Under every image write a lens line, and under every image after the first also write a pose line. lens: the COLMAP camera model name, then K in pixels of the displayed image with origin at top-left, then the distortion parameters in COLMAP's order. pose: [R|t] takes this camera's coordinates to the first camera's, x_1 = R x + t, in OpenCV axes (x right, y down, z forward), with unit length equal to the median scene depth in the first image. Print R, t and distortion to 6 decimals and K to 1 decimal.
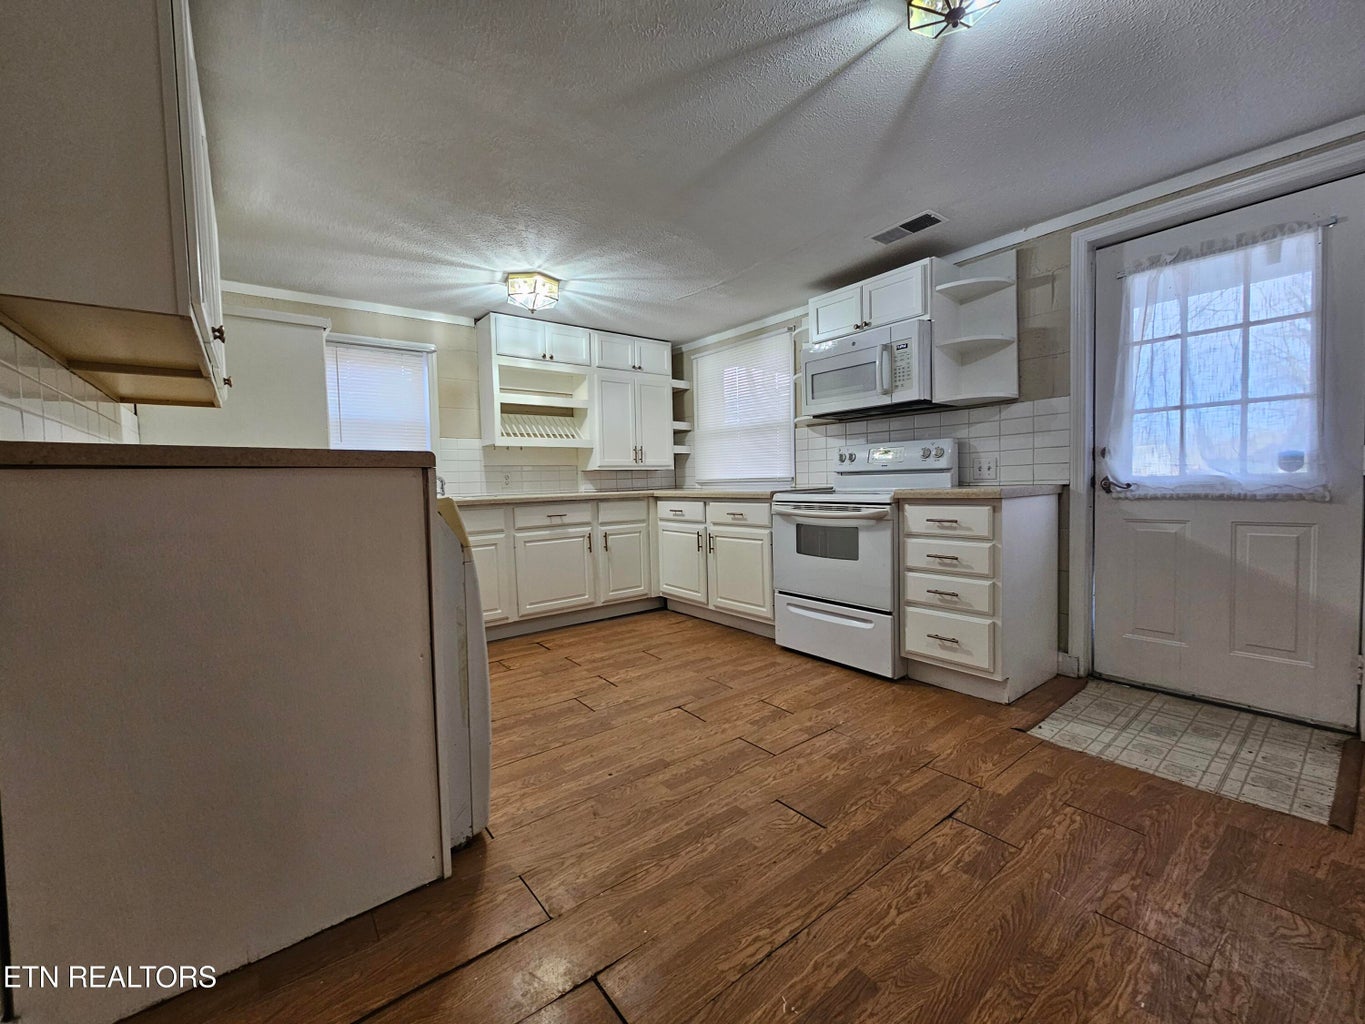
lens RADIAL K [[556.8, 0, 679.1], [0, 556.8, 506.0], [0, 0, 1]] dist [-0.000635, -0.000963]
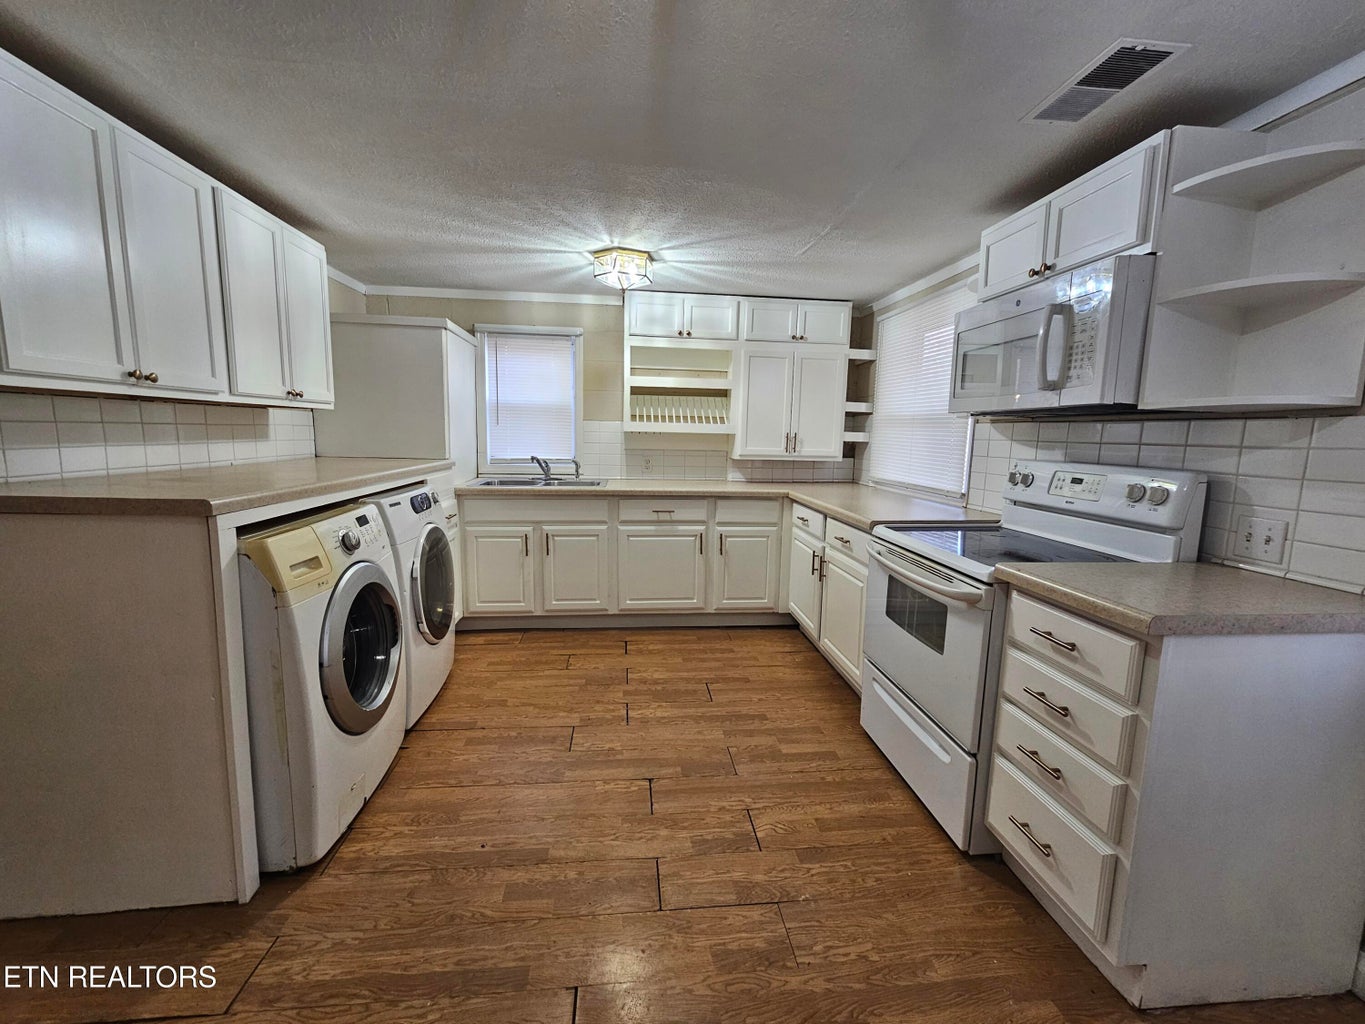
lens RADIAL K [[556.8, 0, 680.3], [0, 556.8, 506.7], [0, 0, 1]] dist [-0.000635, -0.000963]
pose [[0.848719, 0.112961, -0.516638, 0.362851], [-0.066986, 0.992015, 0.106857, -0.117043], [0.524584, -0.056084, 0.849509, 0.289566]]
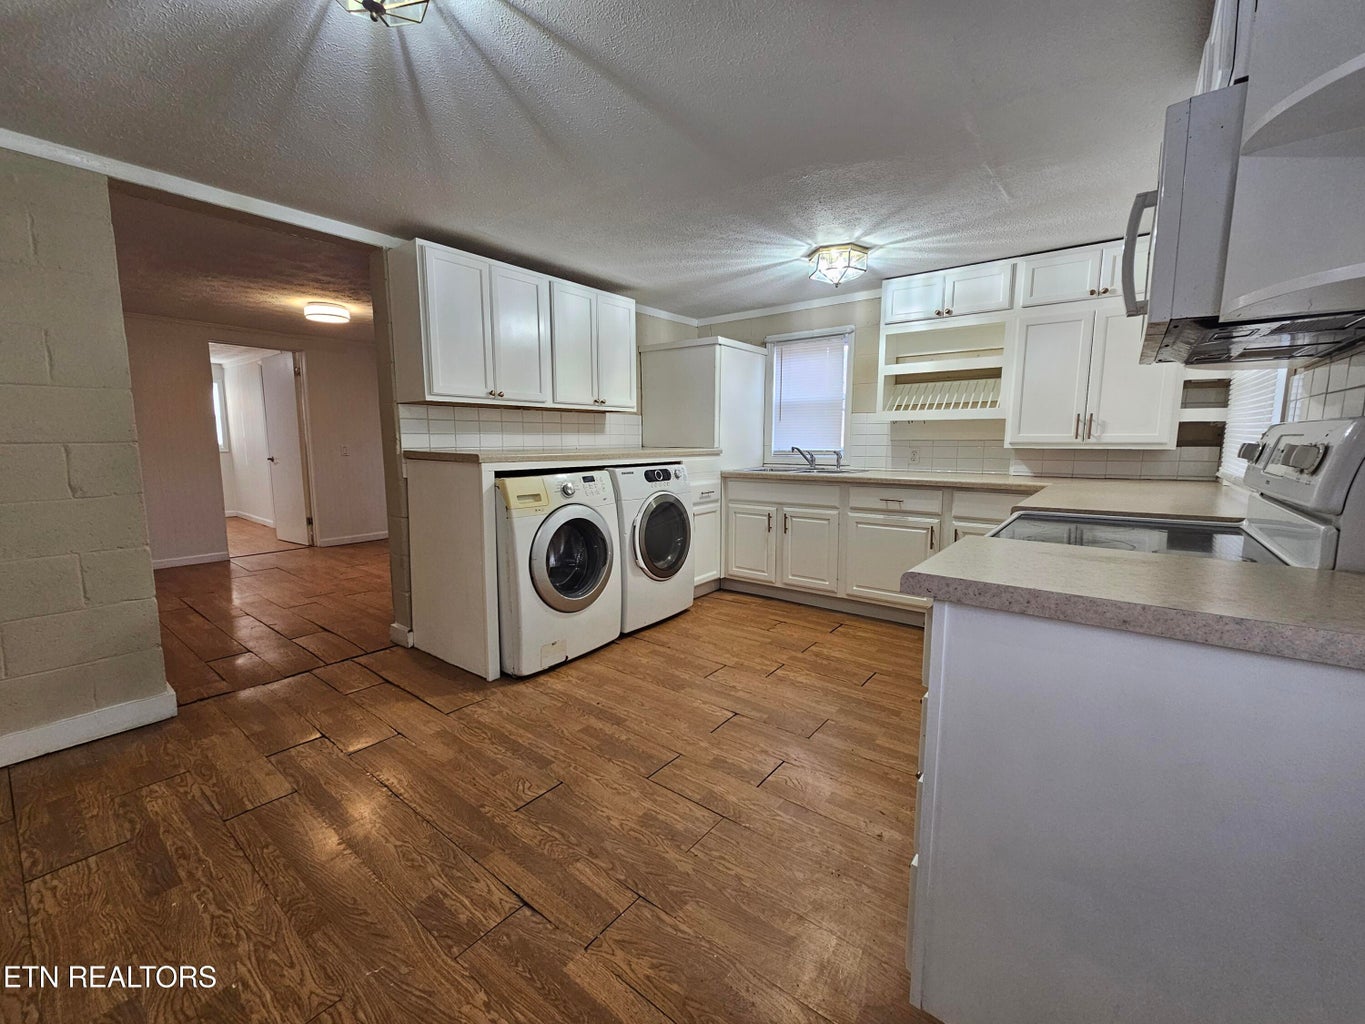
lens RADIAL K [[556.8, 0, 683.5], [0, 556.8, 506.8], [0, 0, 1]] dist [-0.000635, -0.000963]
pose [[0.246046, 0.141848, -0.958823, 0.723737], [-0.048411, 0.989797, 0.134007, -0.098183], [0.968048, 0.013446, 0.250403, 0.572282]]
